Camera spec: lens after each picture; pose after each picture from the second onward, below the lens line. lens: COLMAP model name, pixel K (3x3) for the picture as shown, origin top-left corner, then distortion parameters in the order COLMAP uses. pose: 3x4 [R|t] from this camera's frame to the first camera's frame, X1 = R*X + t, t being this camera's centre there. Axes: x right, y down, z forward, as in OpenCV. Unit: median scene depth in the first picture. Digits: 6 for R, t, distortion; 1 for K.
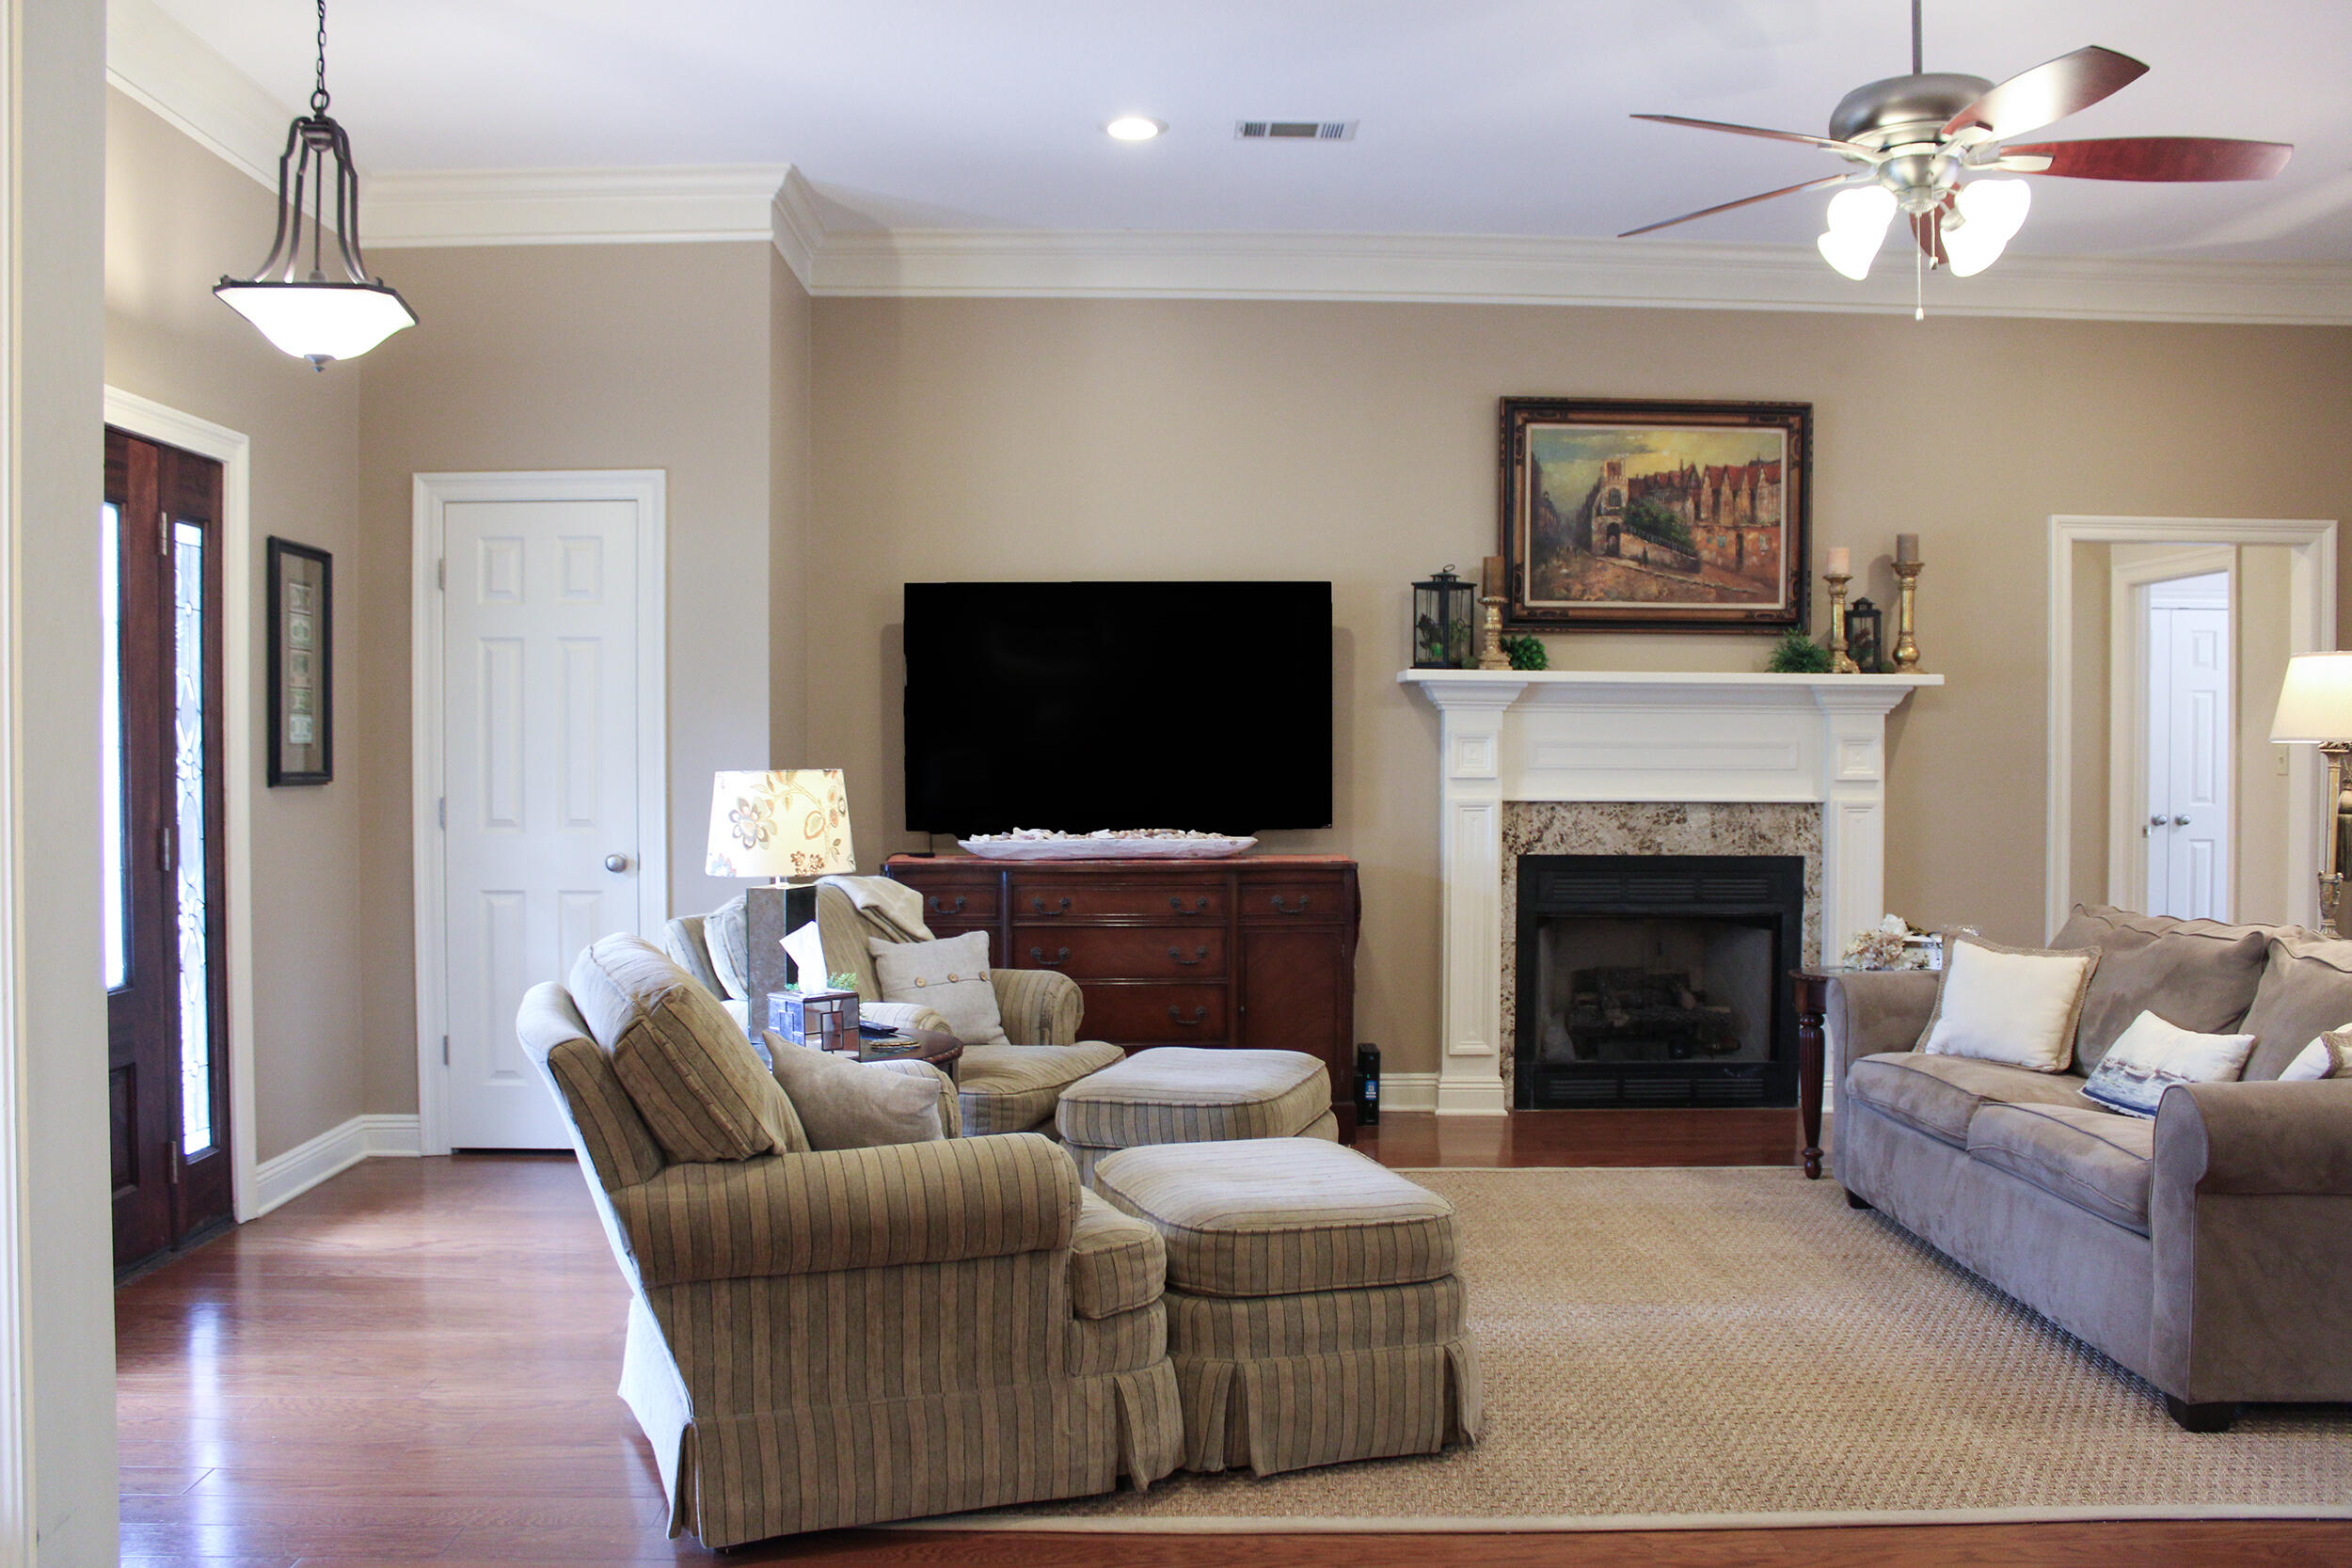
lens RADIAL K [[1971.1, 0, 1163.9], [0, 1971.1, 791.9], [0, 0, 1]] dist [-0.162176, 0.150354]
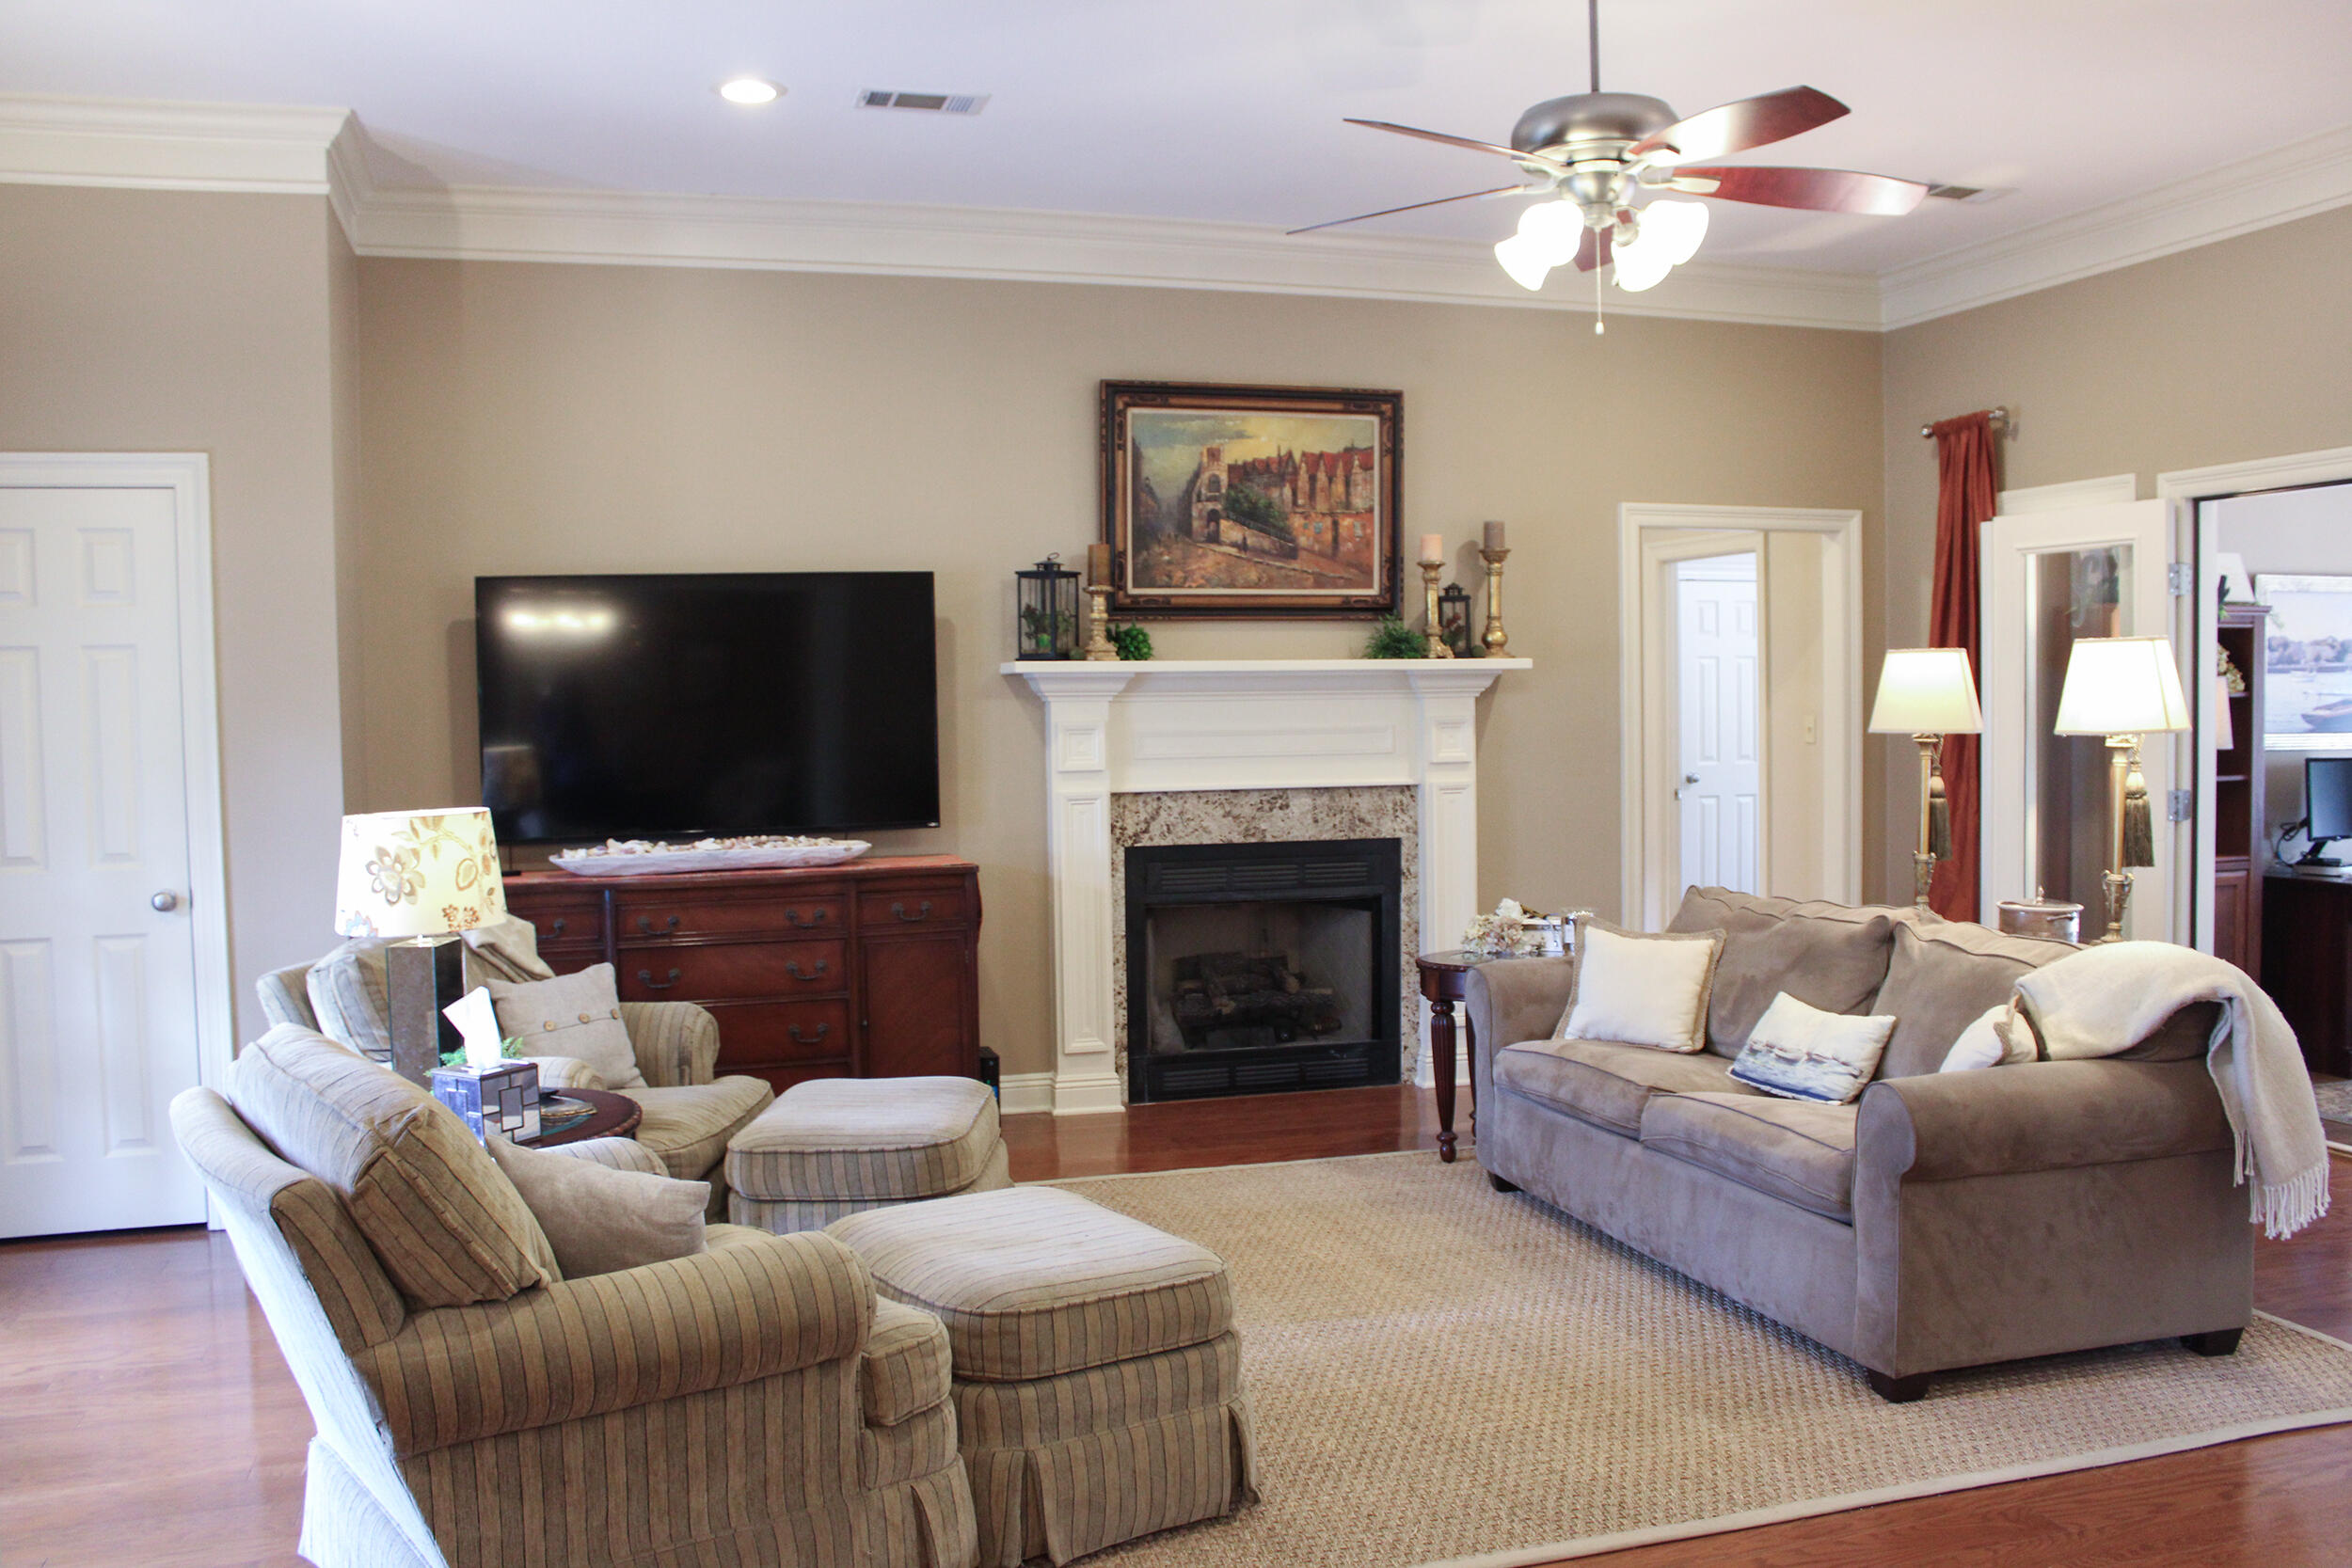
lens RADIAL K [[1971.1, 0, 1163.9], [0, 1971.1, 791.9], [0, 0, 1]] dist [-0.162176, 0.150354]
pose [[0.961682, -0.030521, 0.272462, -0.102193], [0.023265, 0.999284, 0.029826, -0.035945], [-0.273177, -0.022344, 0.961704, 0.062929]]
